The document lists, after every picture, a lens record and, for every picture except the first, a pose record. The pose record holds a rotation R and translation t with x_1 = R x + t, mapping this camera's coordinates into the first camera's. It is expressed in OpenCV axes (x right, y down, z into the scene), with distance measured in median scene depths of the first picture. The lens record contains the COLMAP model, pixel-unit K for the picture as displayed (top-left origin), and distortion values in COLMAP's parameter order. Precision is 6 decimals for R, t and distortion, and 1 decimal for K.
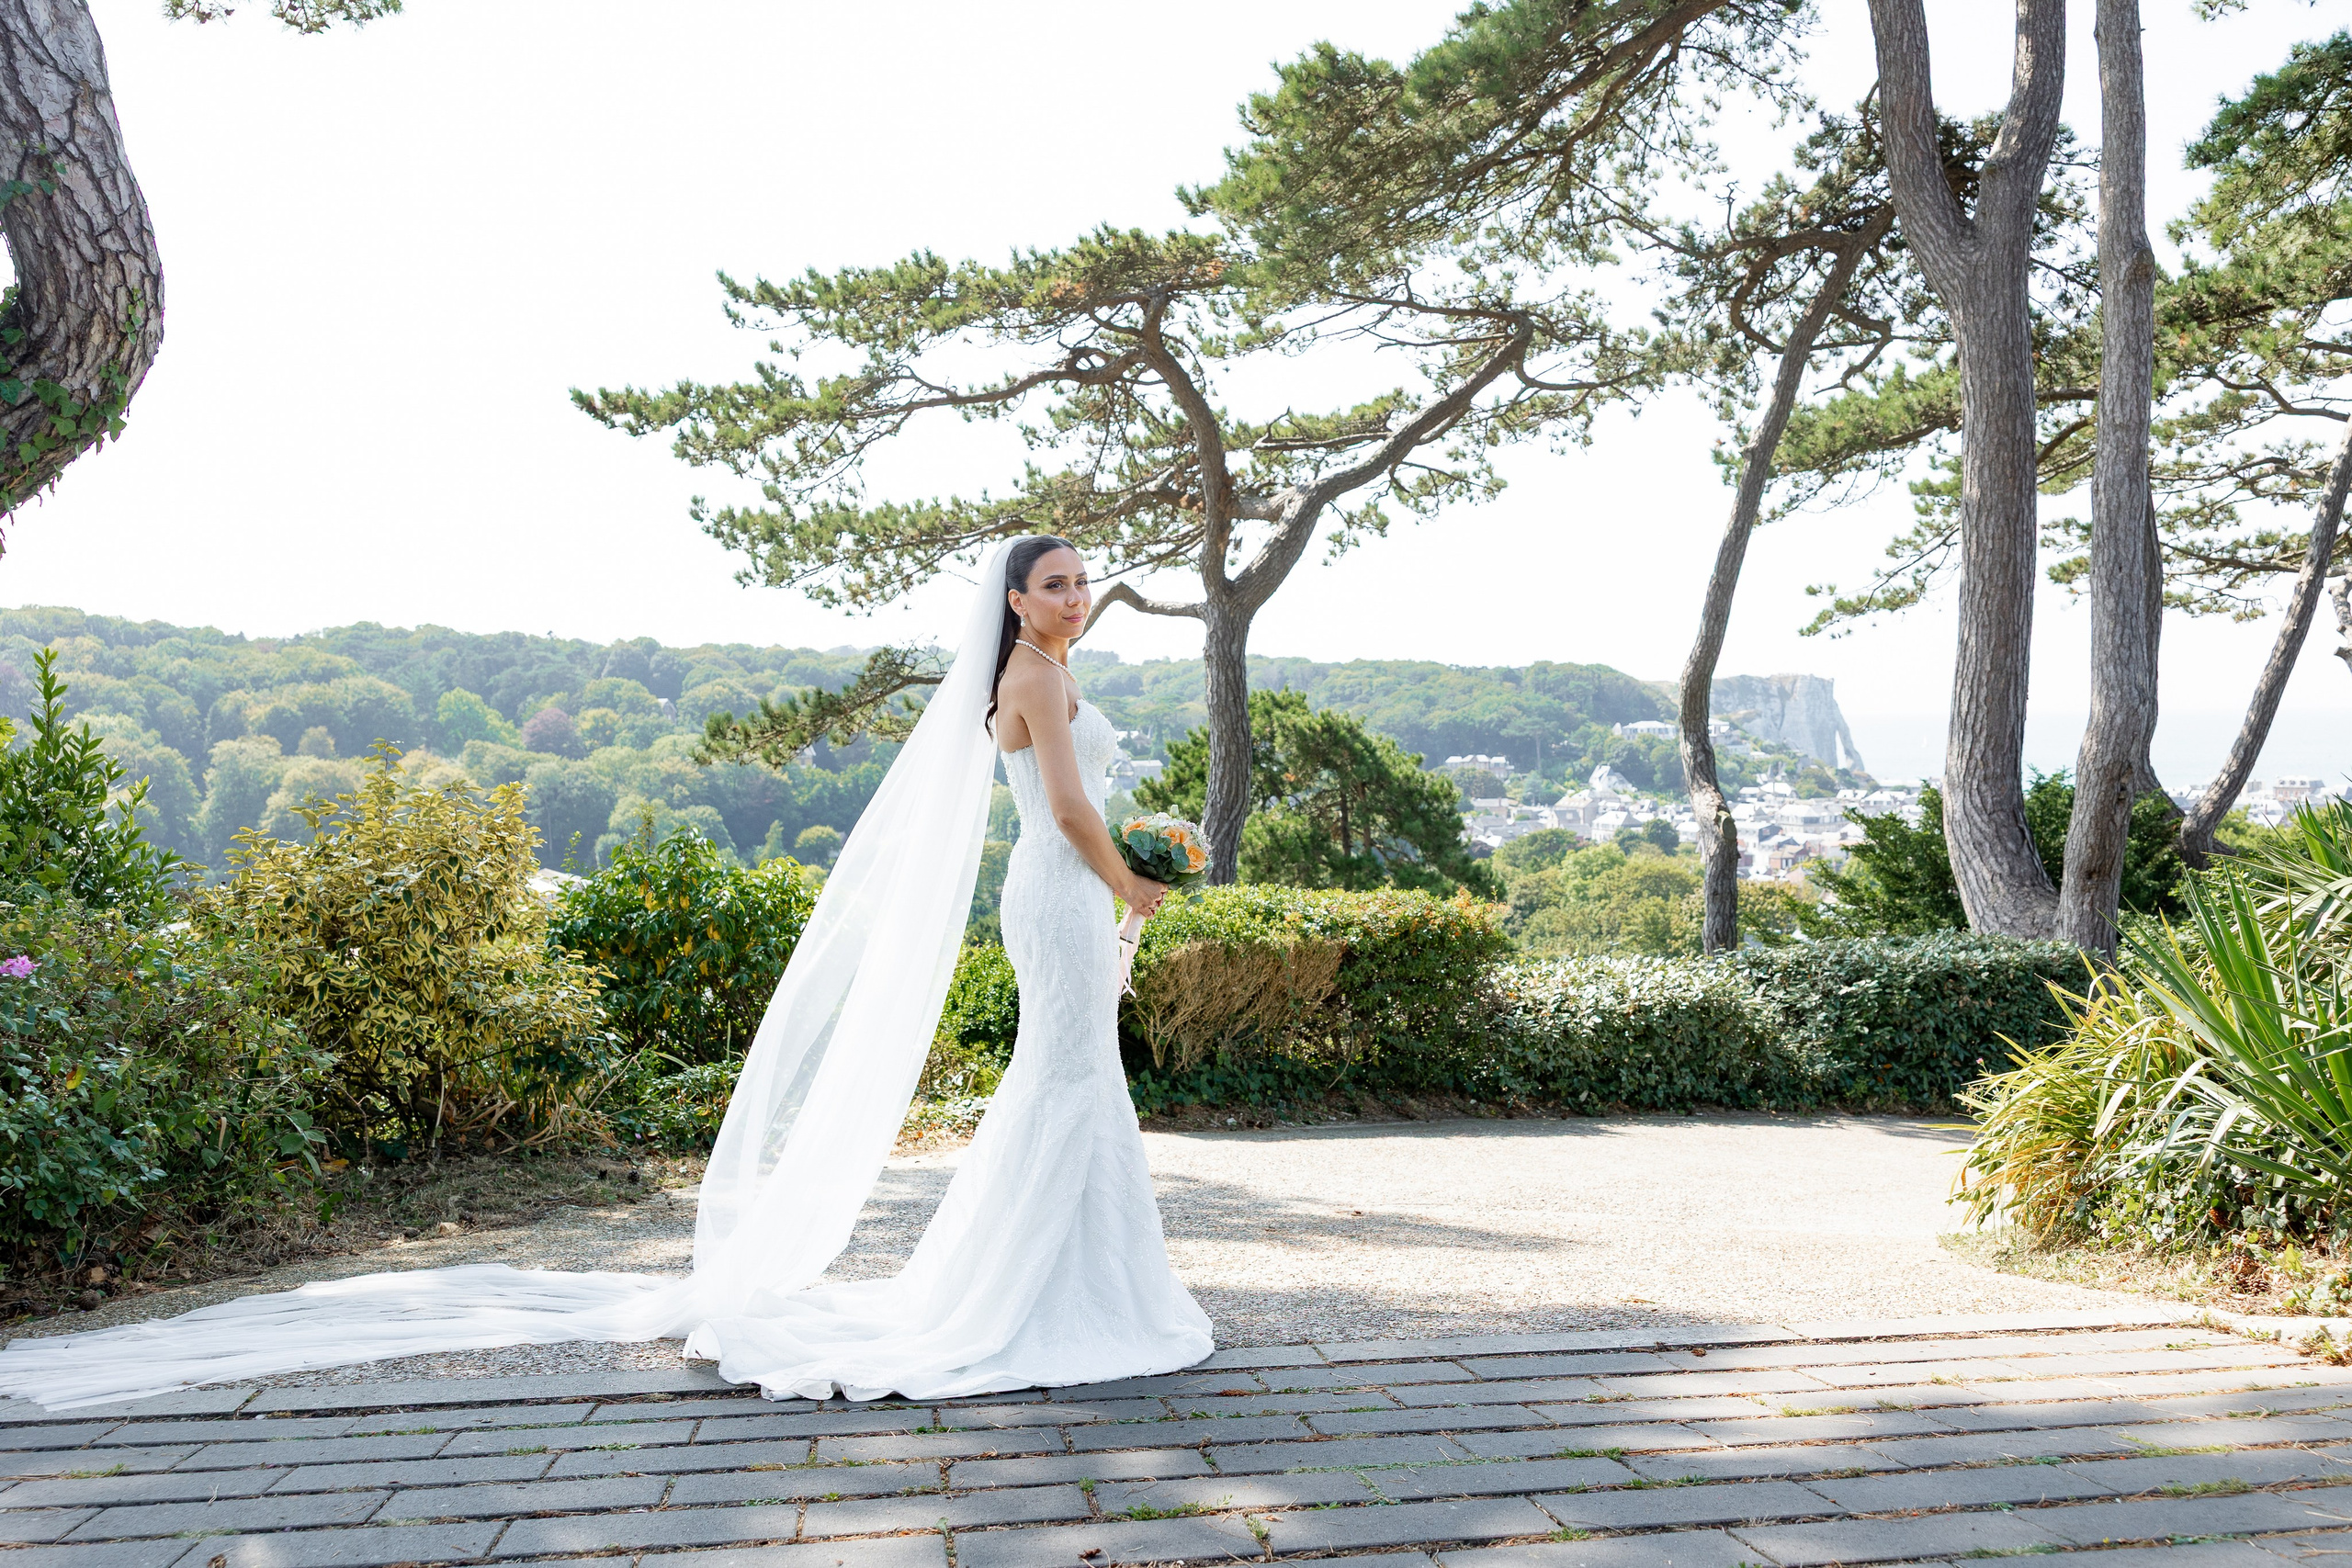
lens RADIAL K [[1820.2, 0, 1159.5], [0, 1820.2, 786.9], [0, 0, 1]] dist [-0.003757, 0.007436]
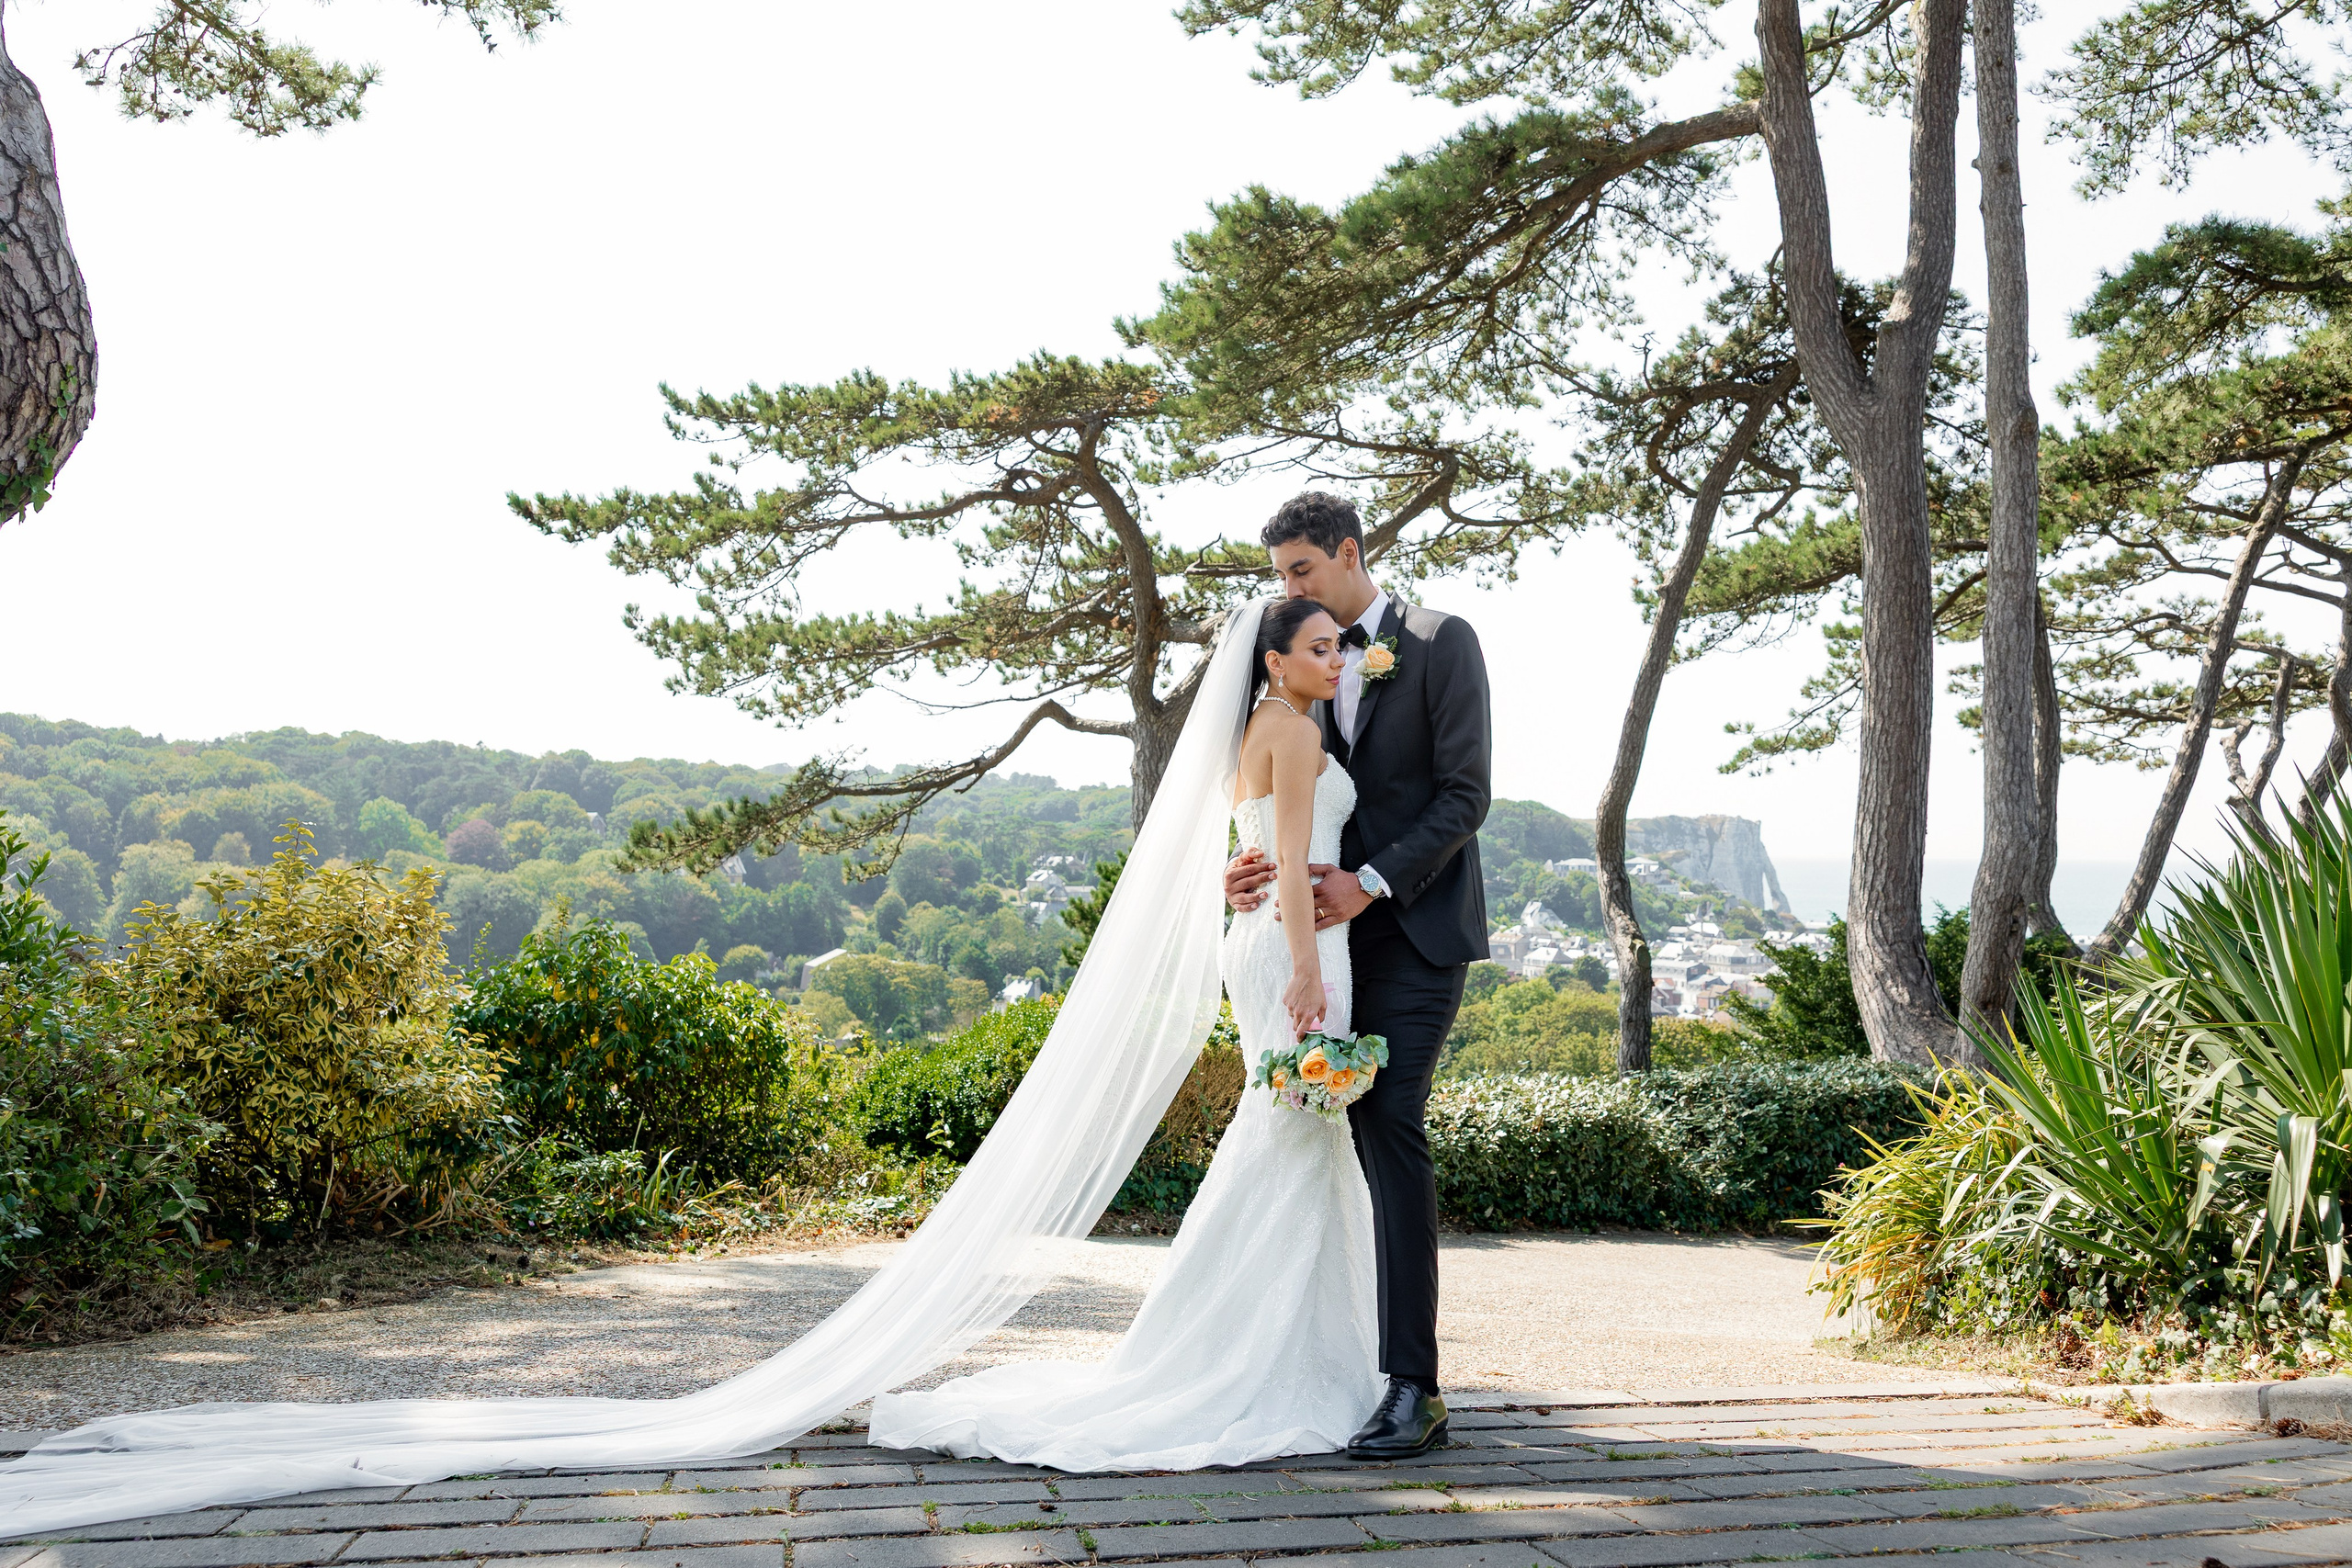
lens RADIAL K [[1823.1, 0, 1176.0], [0, 1823.1, 784.0], [0, 0, 1]] dist [-0.005492, 0.006839]
pose [[0.998748, 0.025205, 0.043218, 0.005668], [-0.022050, 0.997163, -0.071977, 0.005647], [-0.044909, 0.070934, 0.996470, -0.008775]]
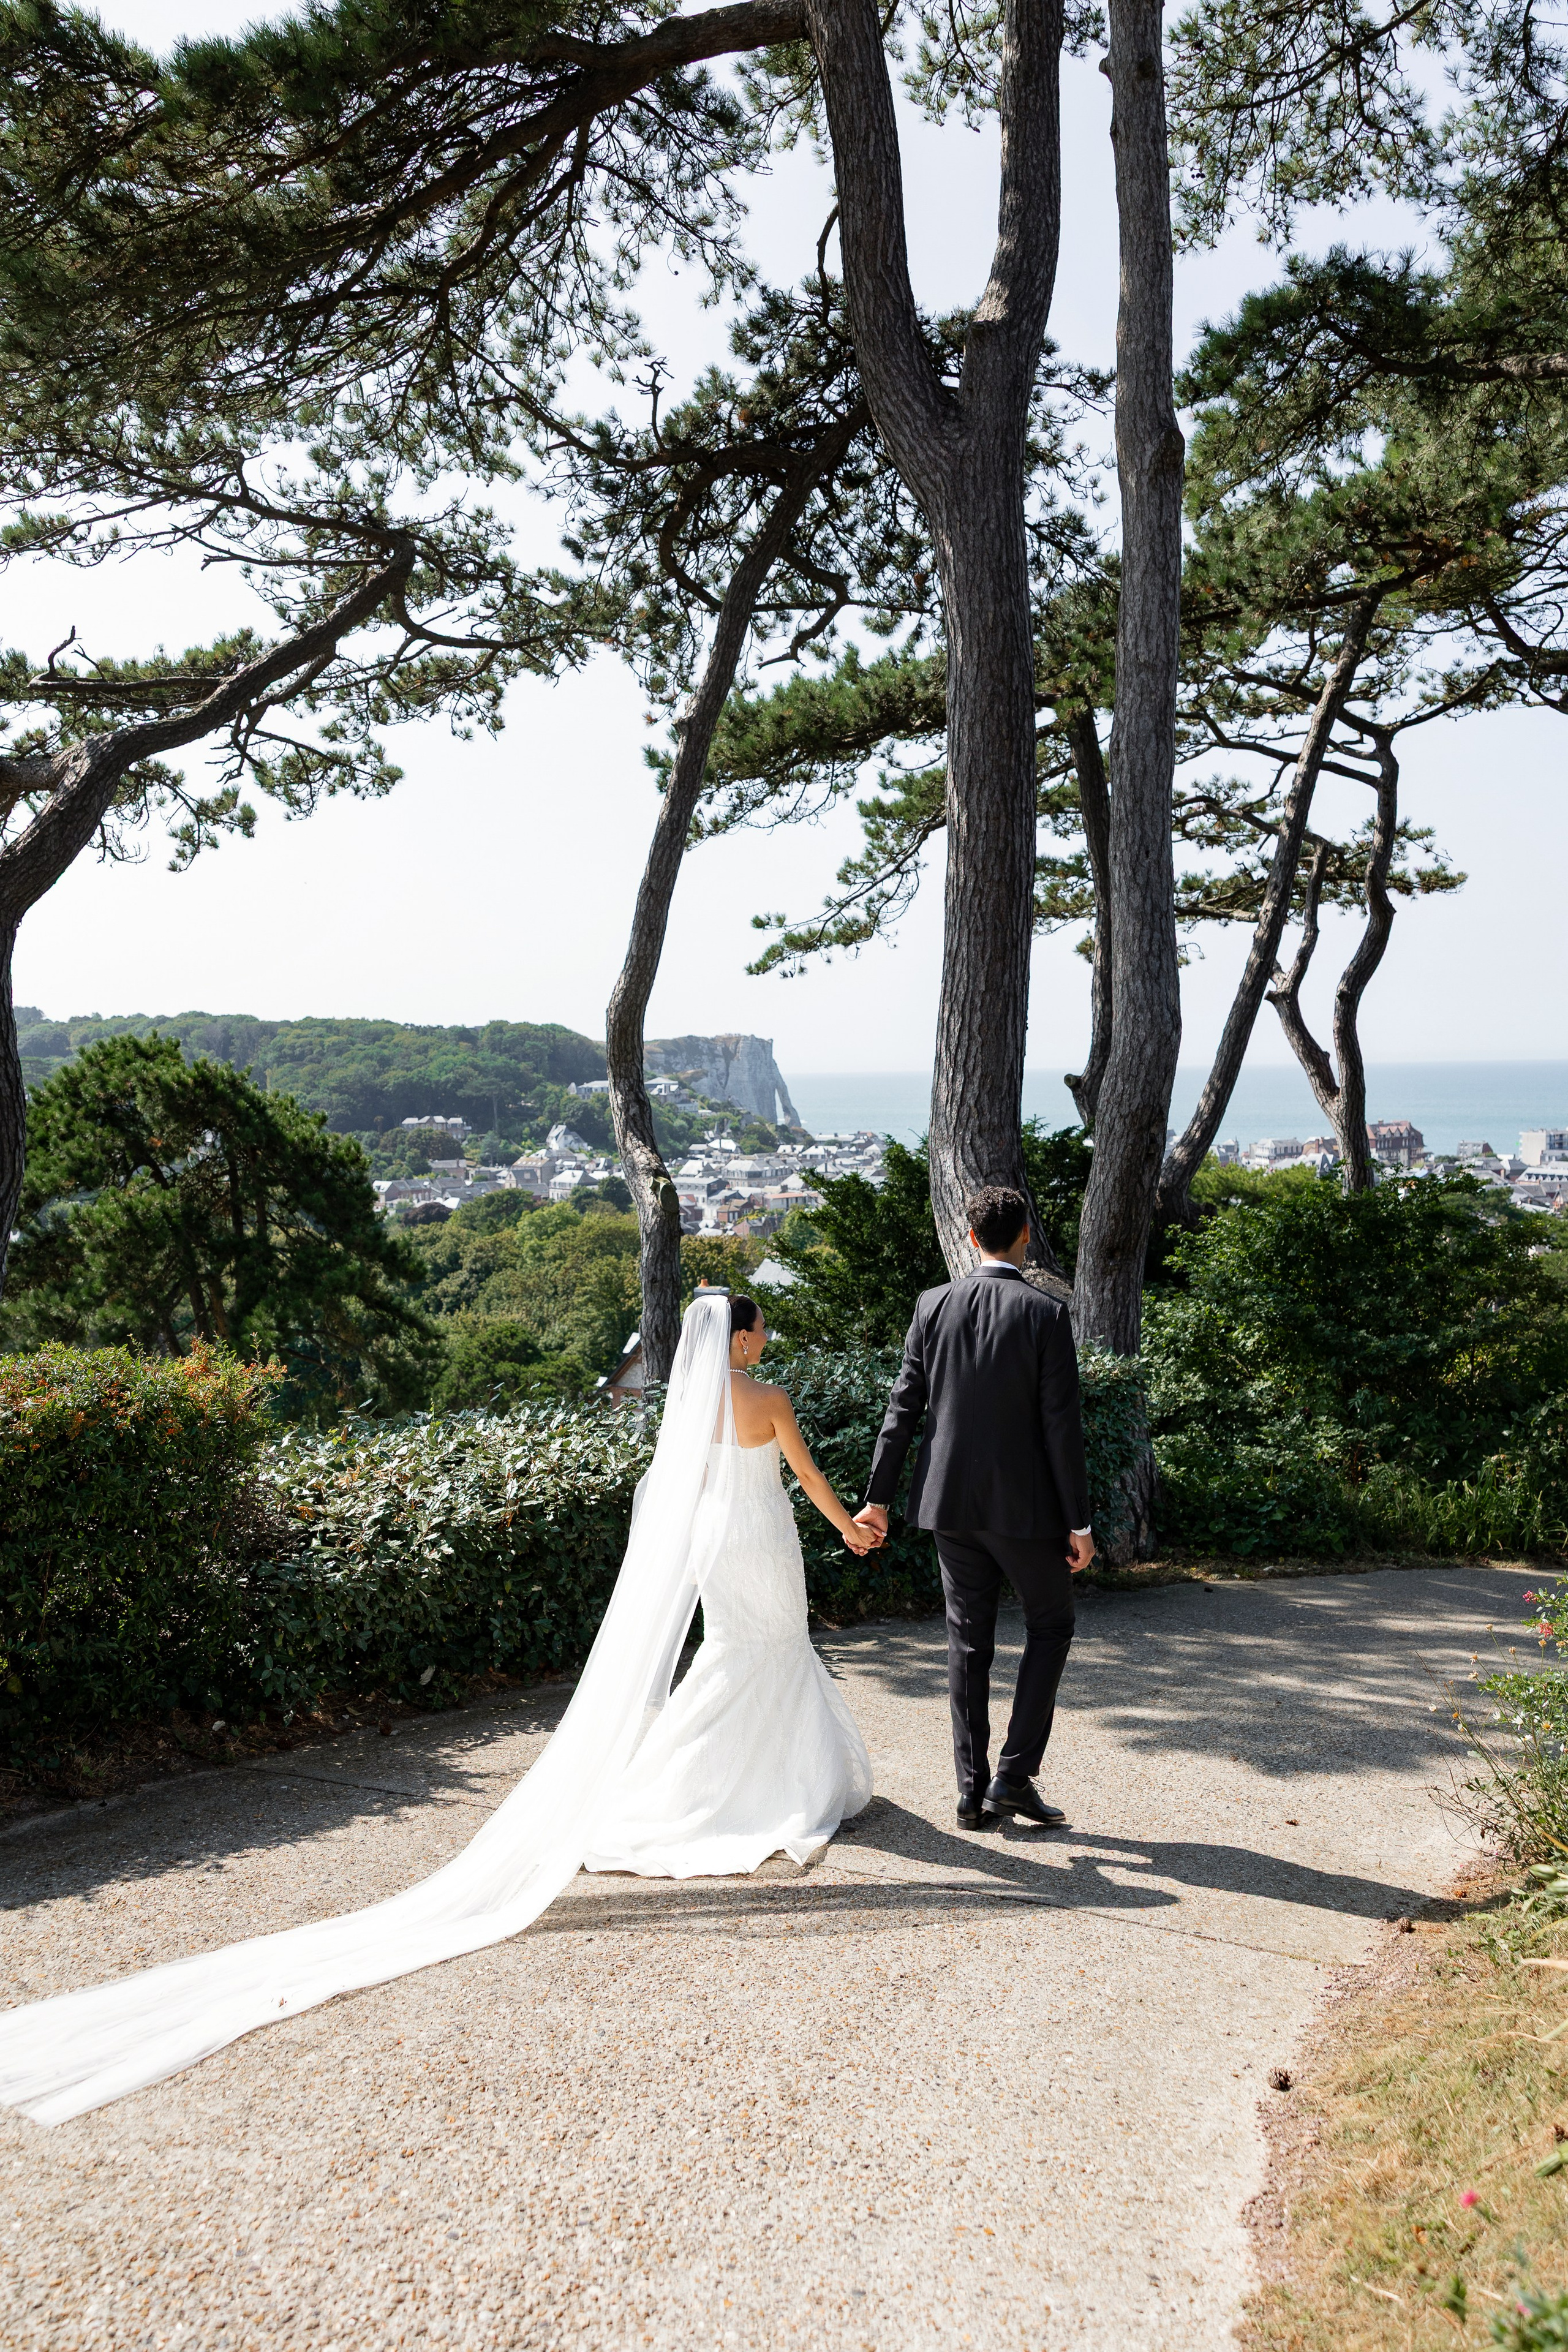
lens RADIAL K [[1823.2, 0, 784.0], [0, 1823.2, 1176.0], [0, 0, 1]] dist [-0.005492, 0.006839]
pose [[0.935561, -0.022756, 0.352430, 0.077460], [0.017295, 0.999677, 0.018637, -0.000813], [-0.352741, -0.011341, 0.935652, 0.231386]]
